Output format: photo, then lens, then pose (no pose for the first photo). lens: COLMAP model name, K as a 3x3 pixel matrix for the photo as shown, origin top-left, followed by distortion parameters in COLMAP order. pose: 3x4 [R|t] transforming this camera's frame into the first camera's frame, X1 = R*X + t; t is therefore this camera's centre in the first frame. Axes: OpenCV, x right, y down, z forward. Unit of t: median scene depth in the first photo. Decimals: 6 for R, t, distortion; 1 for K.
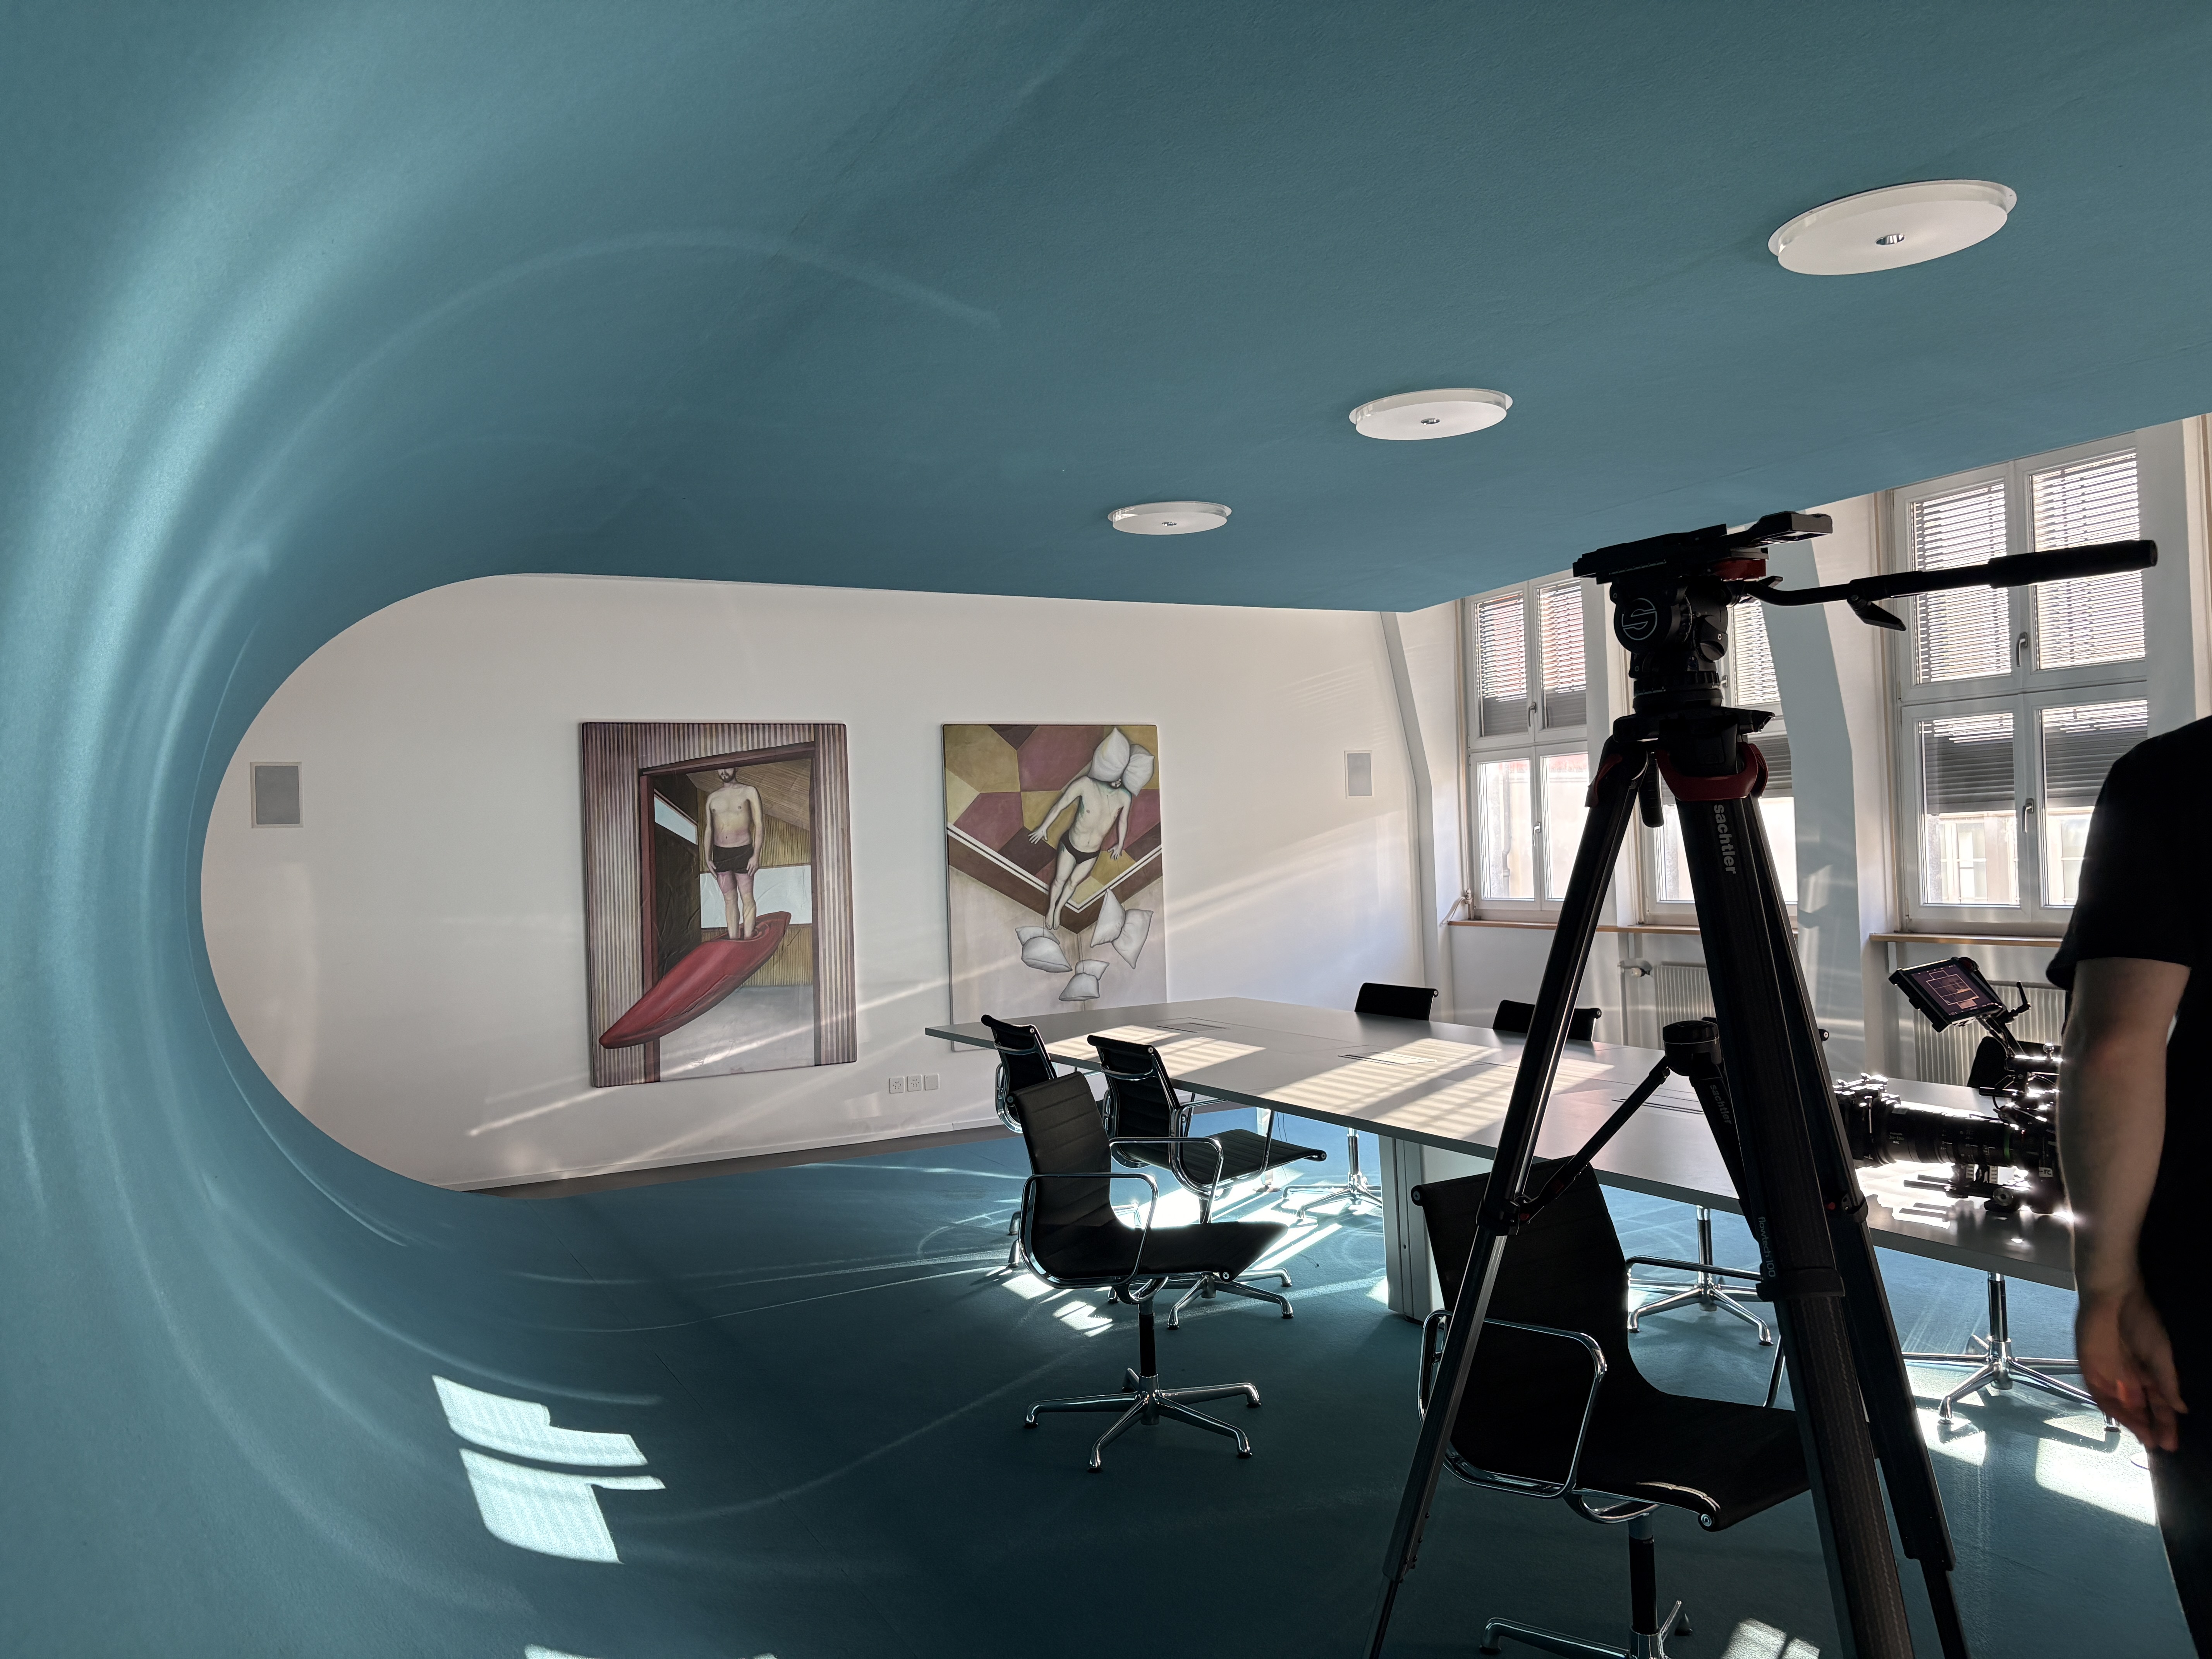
lens RADIAL K [[1681.1, 0, 1105.2], [0, 1681.1, 829.7], [0, 0, 1]] dist [0.009064, 0.003459]
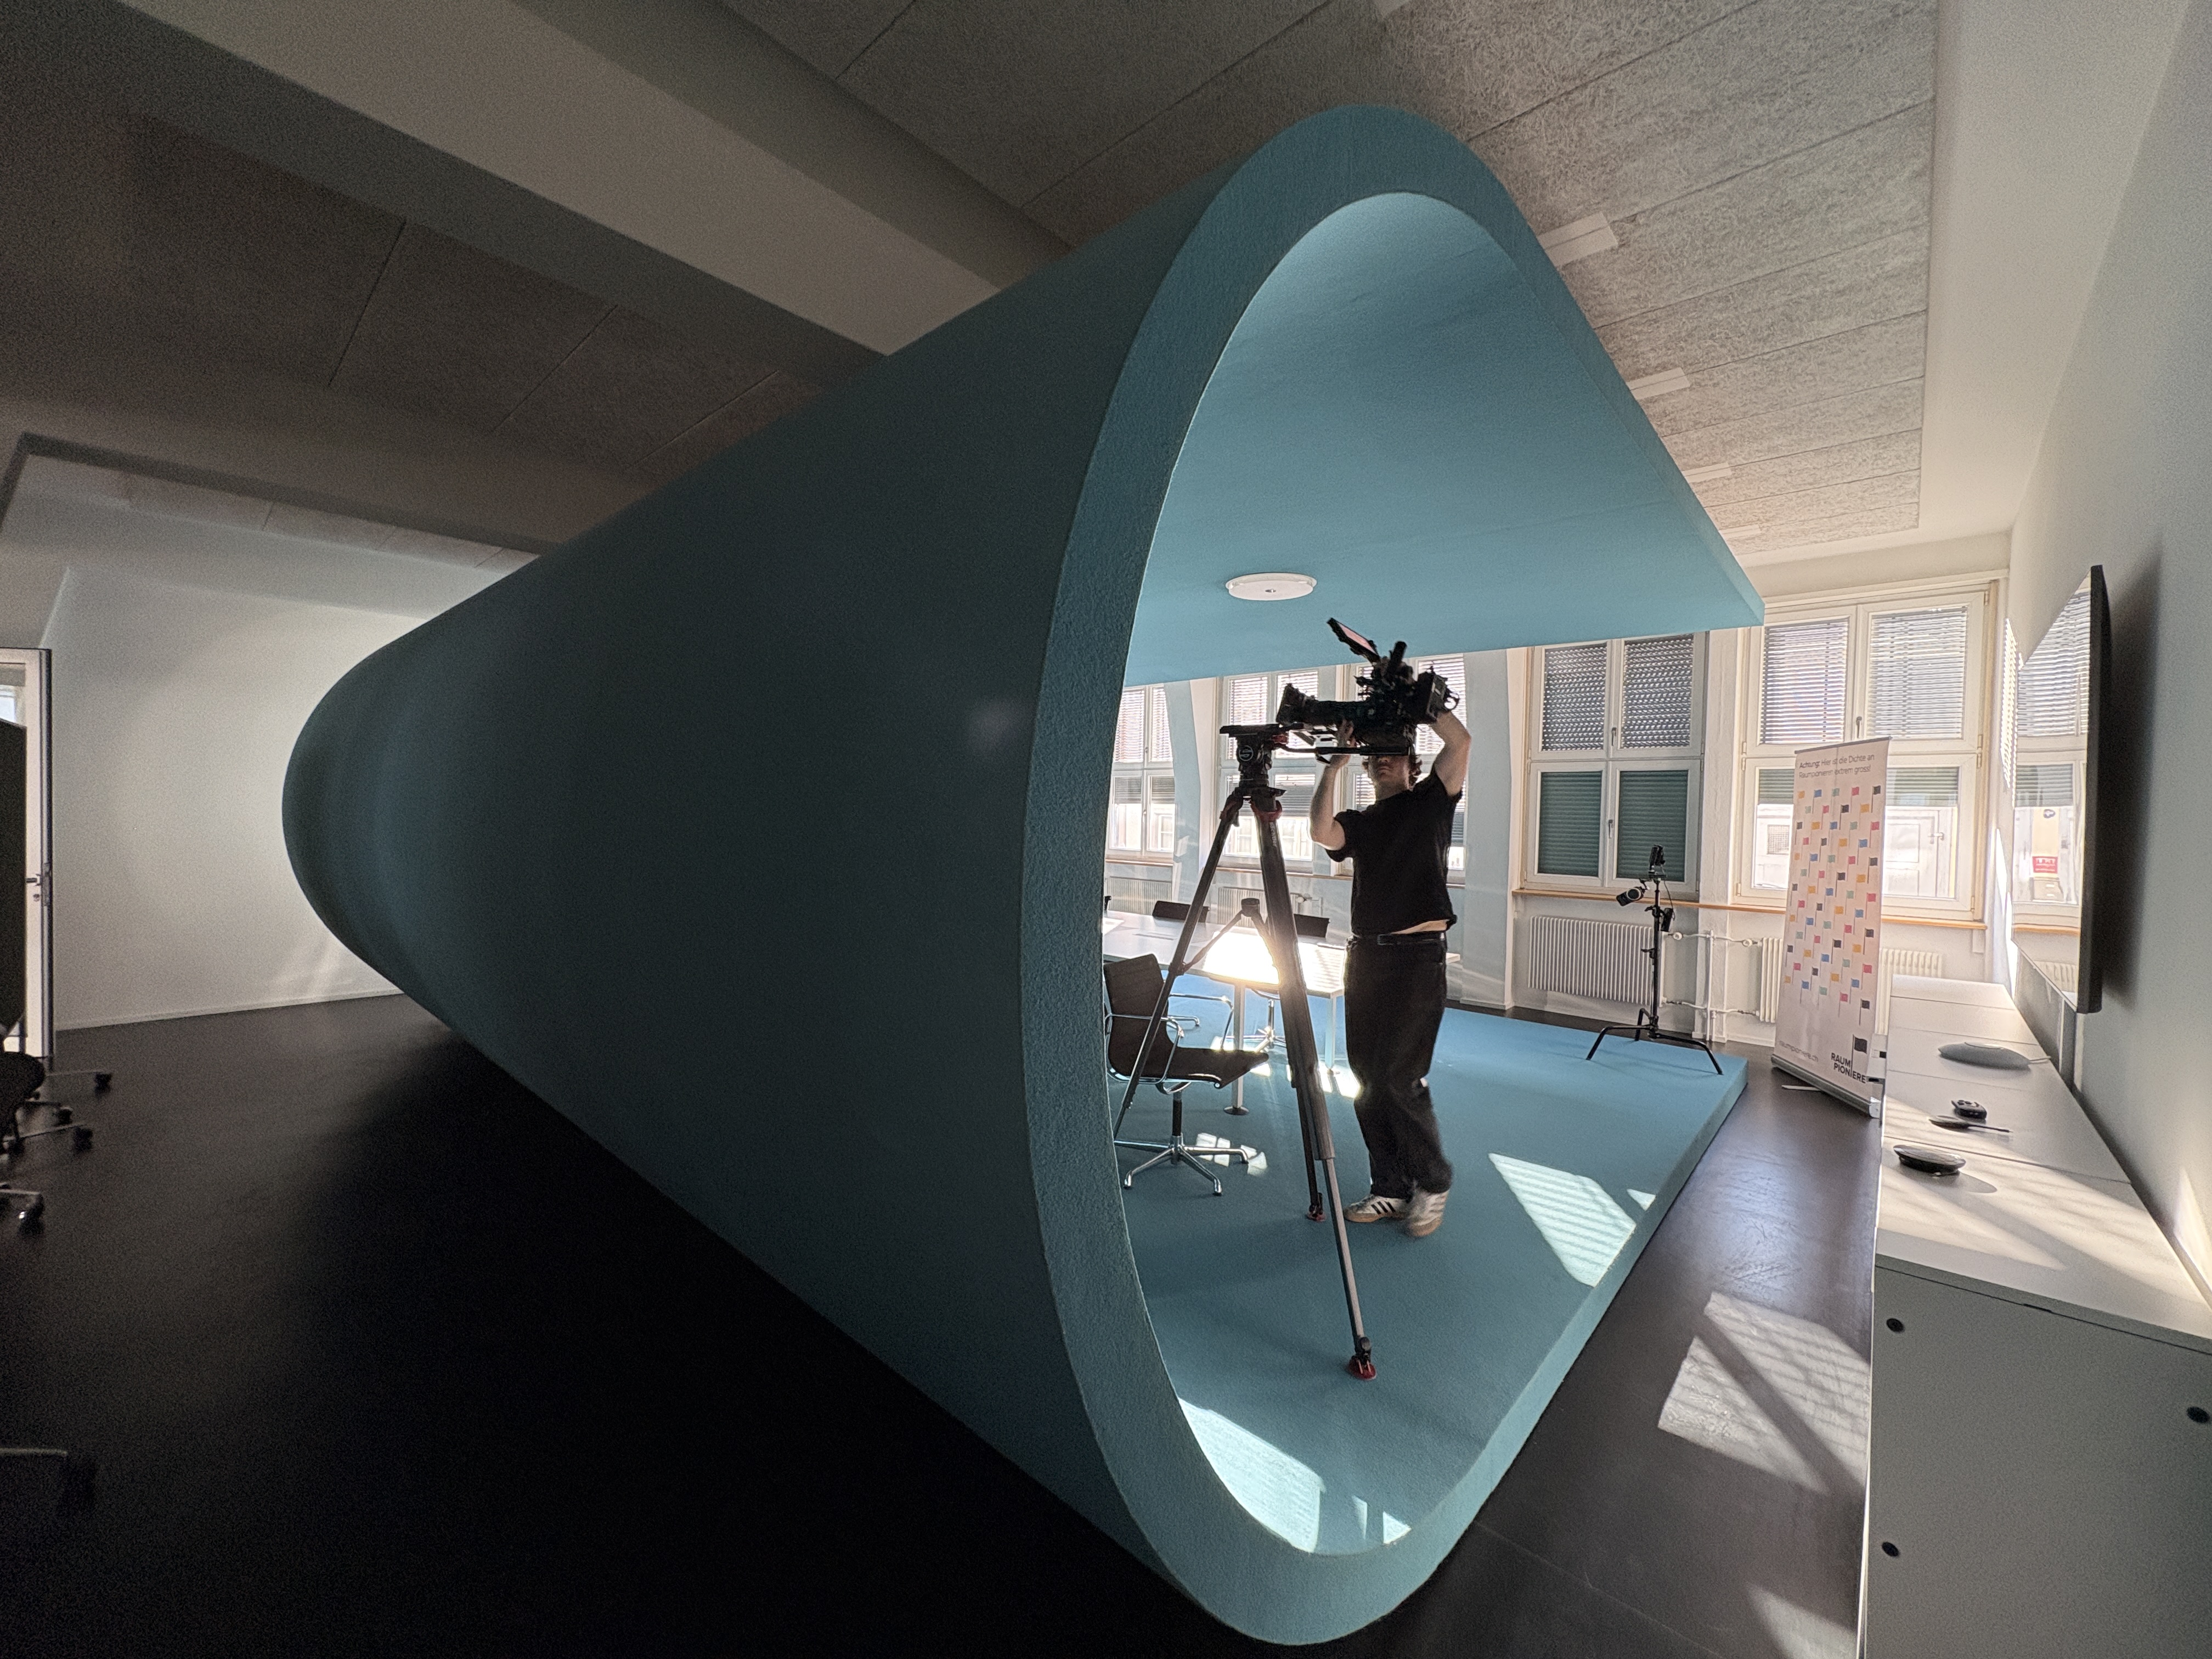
lens RADIAL K [[887.1, 0, 1105.7], [0, 887.1, 831.9], [0, 0, 1]] dist [-0.000296, -0.000002]
pose [[0.930125, 0.052581, 0.363458, -0.267166], [-0.064988, 0.997644, 0.021983, -0.008021], [-0.361446, -0.044067, 0.931351, -0.179985]]
